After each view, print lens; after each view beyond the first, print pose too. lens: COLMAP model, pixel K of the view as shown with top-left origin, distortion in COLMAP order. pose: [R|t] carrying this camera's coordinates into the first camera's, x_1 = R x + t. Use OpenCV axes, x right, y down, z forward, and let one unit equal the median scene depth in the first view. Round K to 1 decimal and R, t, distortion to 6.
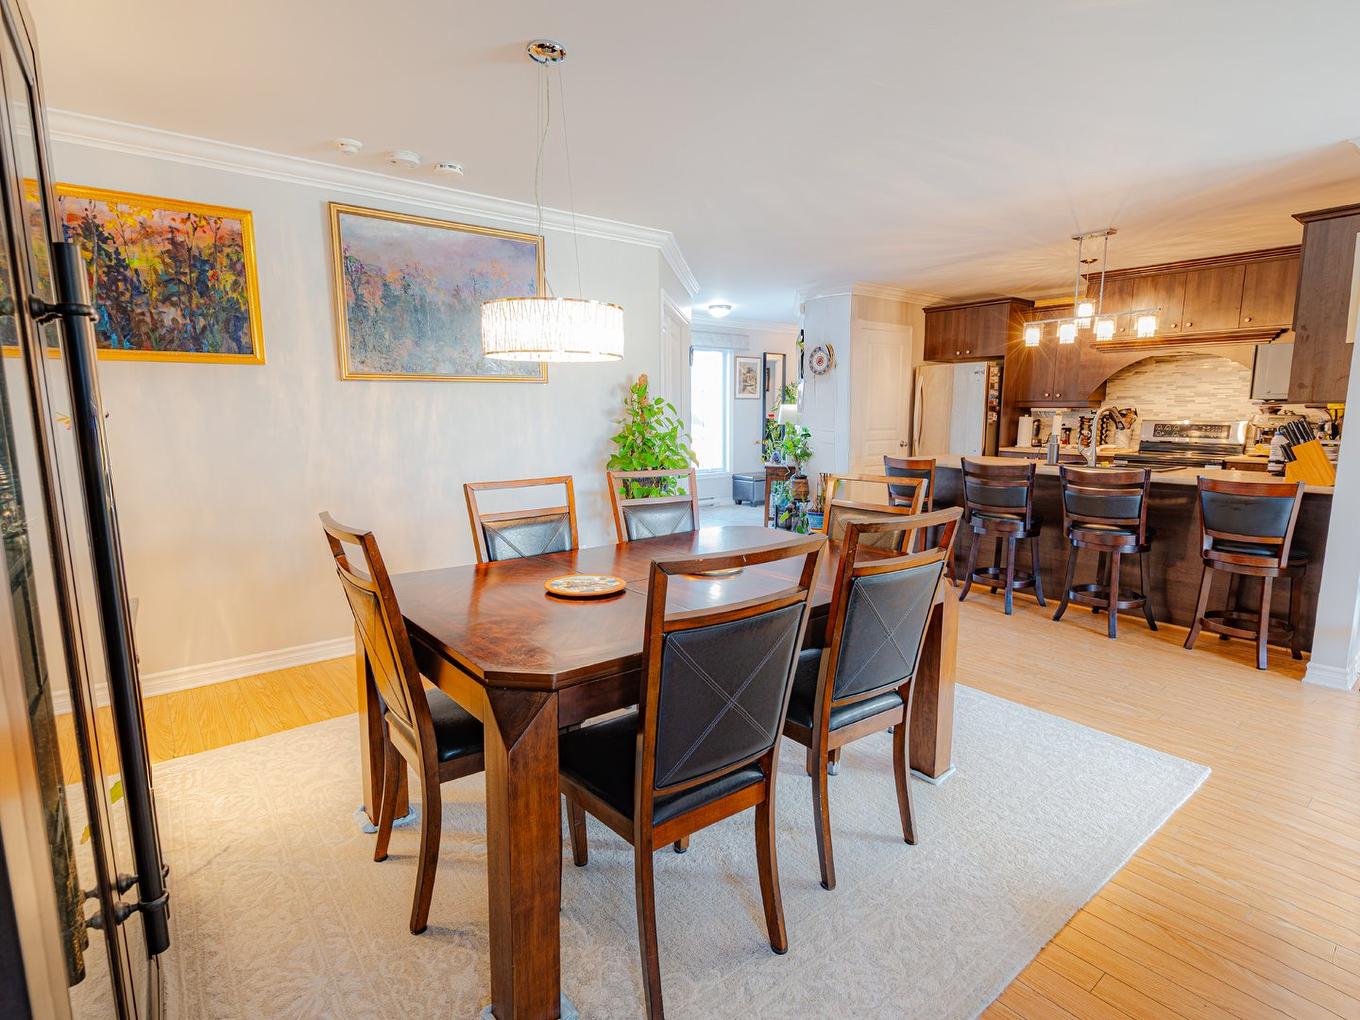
lens RADIAL K [[700.6, 0, 672.9], [0, 700.6, 514.0], [0, 0, 1]] dist [-0.003690, 0.001804]
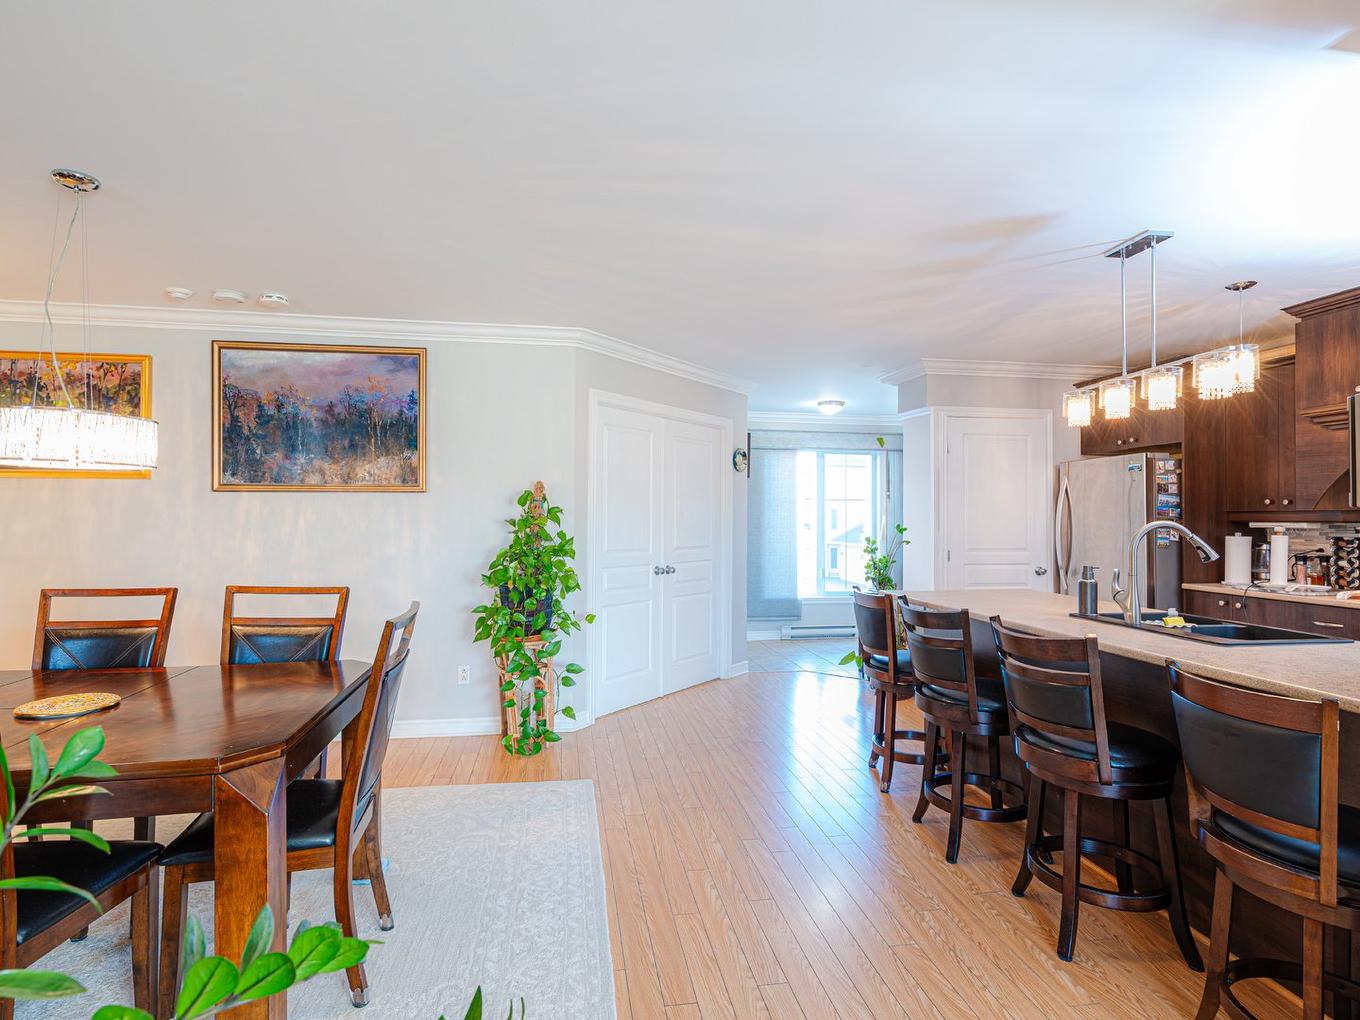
lens RADIAL K [[700.6, 0, 670.9], [0, 700.6, 504.5], [0, 0, 1]] dist [-0.003690, 0.001804]
pose [[0.868641, -0.003156, -0.495432, 0.483431], [-0.080576, 0.985767, -0.147553, -0.042907], [0.488846, 0.168090, 0.856023, 0.271267]]
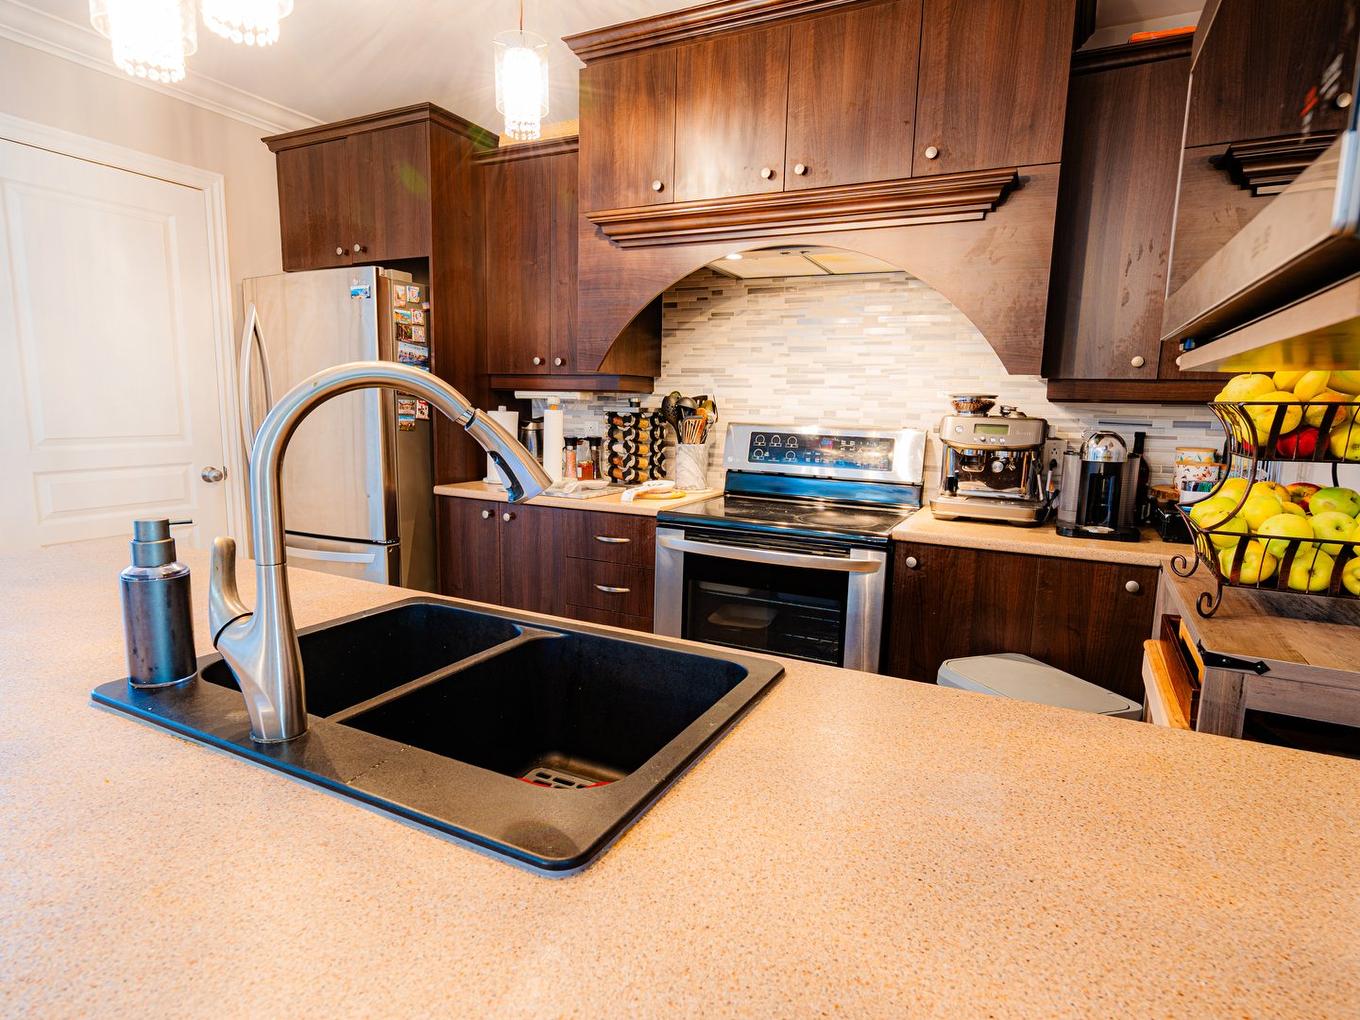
lens RADIAL K [[740.9, 0, 681.5], [0, 740.9, 512.2], [0, 0, 1]] dist [0.003532, 0.000513]
pose [[0.908964, -0.039971, 0.414954, 0.535093], [0.037731, 0.999195, 0.013599, -0.102101], [-0.415164, 0.003296, 0.909741, 0.701859]]
